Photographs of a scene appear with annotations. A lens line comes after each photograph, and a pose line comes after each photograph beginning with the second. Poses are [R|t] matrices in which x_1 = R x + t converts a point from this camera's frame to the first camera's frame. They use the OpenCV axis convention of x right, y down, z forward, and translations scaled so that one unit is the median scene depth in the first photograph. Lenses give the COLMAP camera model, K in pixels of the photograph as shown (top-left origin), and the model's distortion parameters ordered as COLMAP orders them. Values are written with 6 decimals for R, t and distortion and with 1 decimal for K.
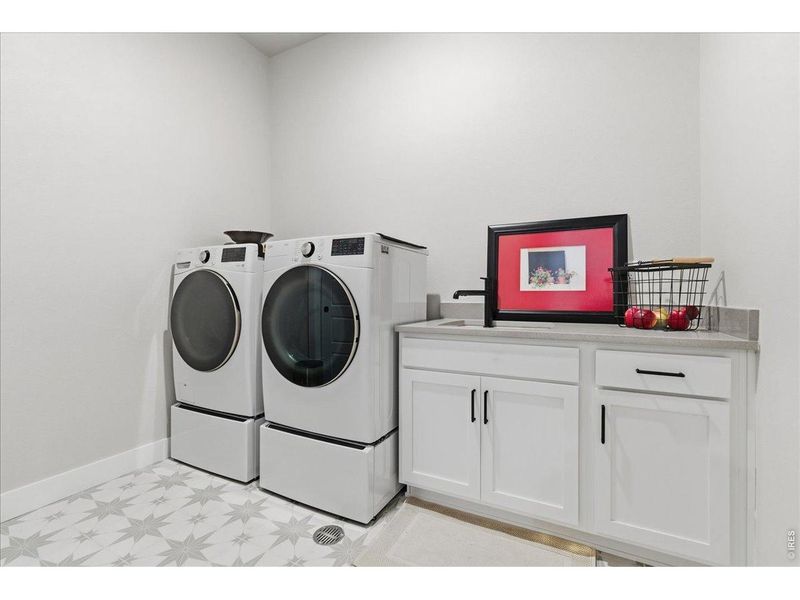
lens RADIAL K [[365.7, 0, 398.6], [0, 365.7, 295.6], [0, 0, 1]] dist [-0.004081, 0.000836]
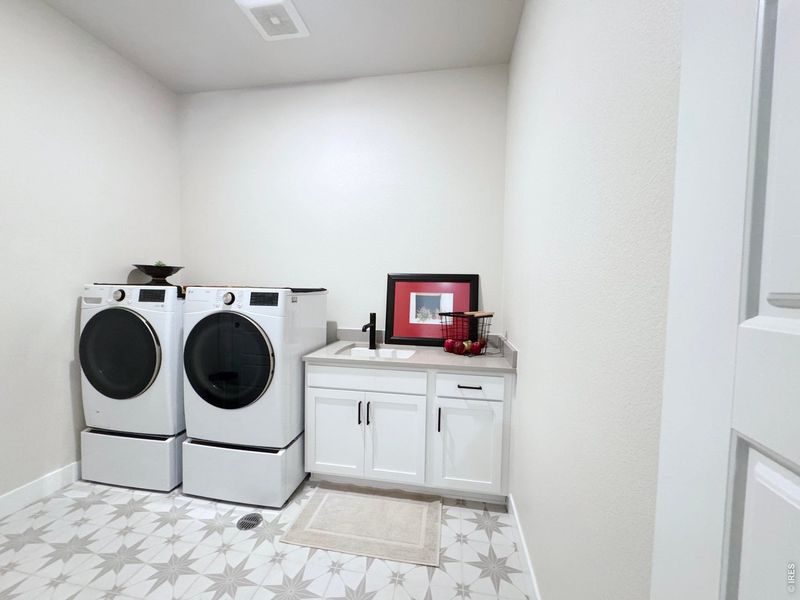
lens RADIAL K [[319.4, 0, 400.6], [0, 319.4, 300.2], [0, 0, 1]] dist [-0.001012, -0.000068]
pose [[0.952744, 0.003172, 0.303756, -0.021831], [-0.015371, 0.999168, 0.037778, -0.167568], [-0.303384, -0.040662, 0.952000, -0.197666]]
